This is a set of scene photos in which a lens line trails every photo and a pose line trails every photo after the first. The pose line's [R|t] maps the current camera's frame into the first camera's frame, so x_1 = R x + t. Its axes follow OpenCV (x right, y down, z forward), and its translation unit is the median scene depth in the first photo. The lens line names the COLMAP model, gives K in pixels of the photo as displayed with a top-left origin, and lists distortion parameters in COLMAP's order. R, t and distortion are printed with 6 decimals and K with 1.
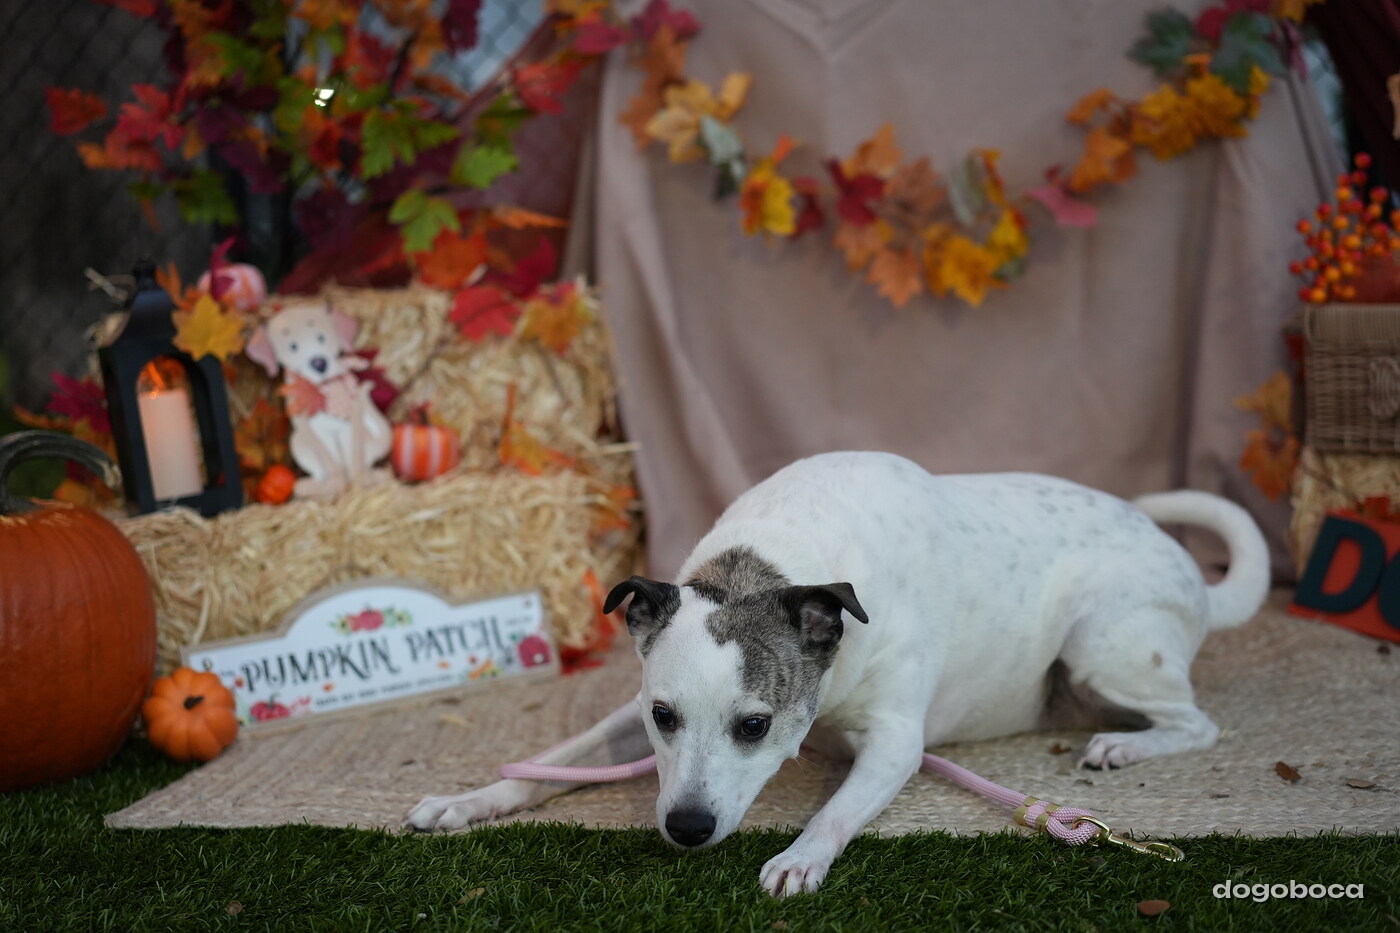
lens RADIAL K [[2194.2, 0, 700.0], [0, 2194.2, 466.5], [0, 0, 1]] dist [0.025900, -0.119303]
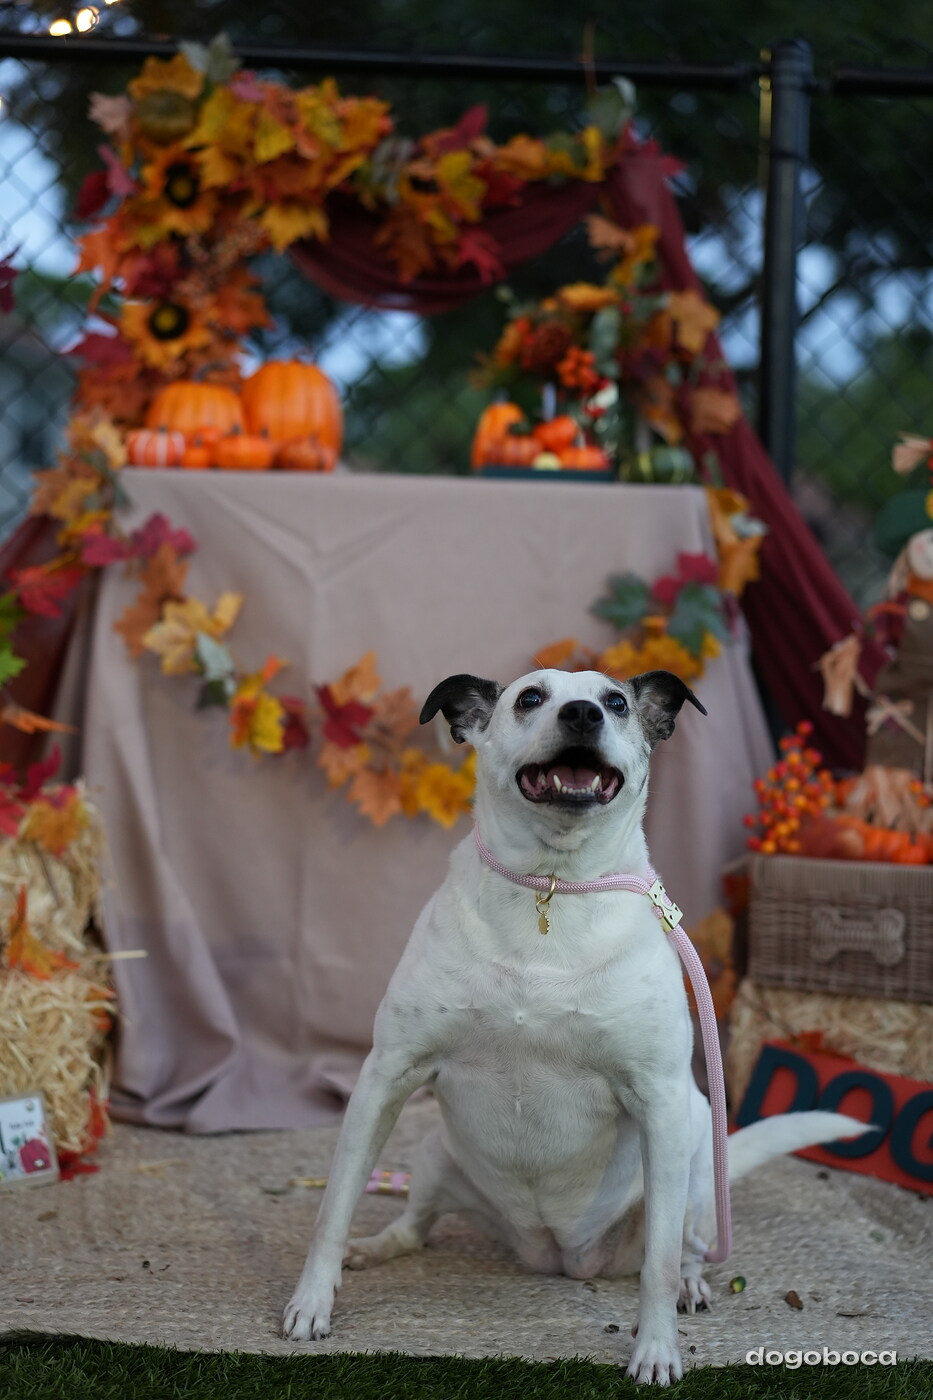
lens RADIAL K [[2222.2, 0, 466.5], [0, 2222.2, 700.0], [0, 0, 1]] dist [0.032226, -0.115830]
pose [[0.963350, 0.071340, 0.258587, -0.164025], [-0.049160, 0.994613, -0.091255, -0.041014], [-0.263704, 0.075199, 0.961668, -0.056833]]
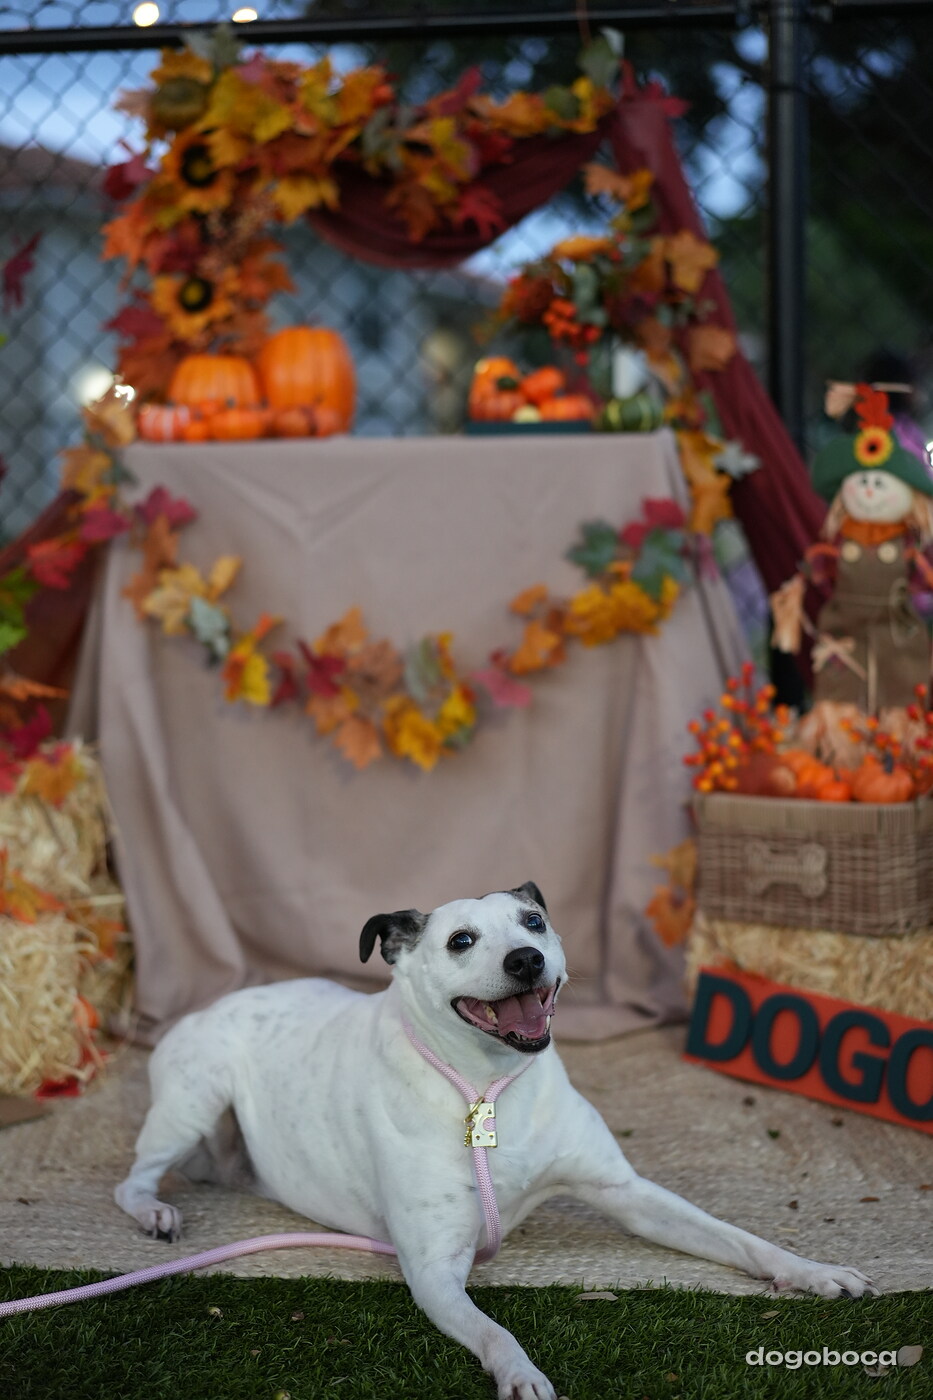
lens RADIAL K [[2227.1, 0, 457.6], [0, 2227.1, 678.2], [0, 0, 1]] dist [0.039547, -0.159984]
pose [[0.996042, 0.025639, 0.085103, 0.044880], [-0.023268, 0.999316, -0.028730, -0.096560], [-0.085782, 0.026636, 0.995958, -0.177759]]
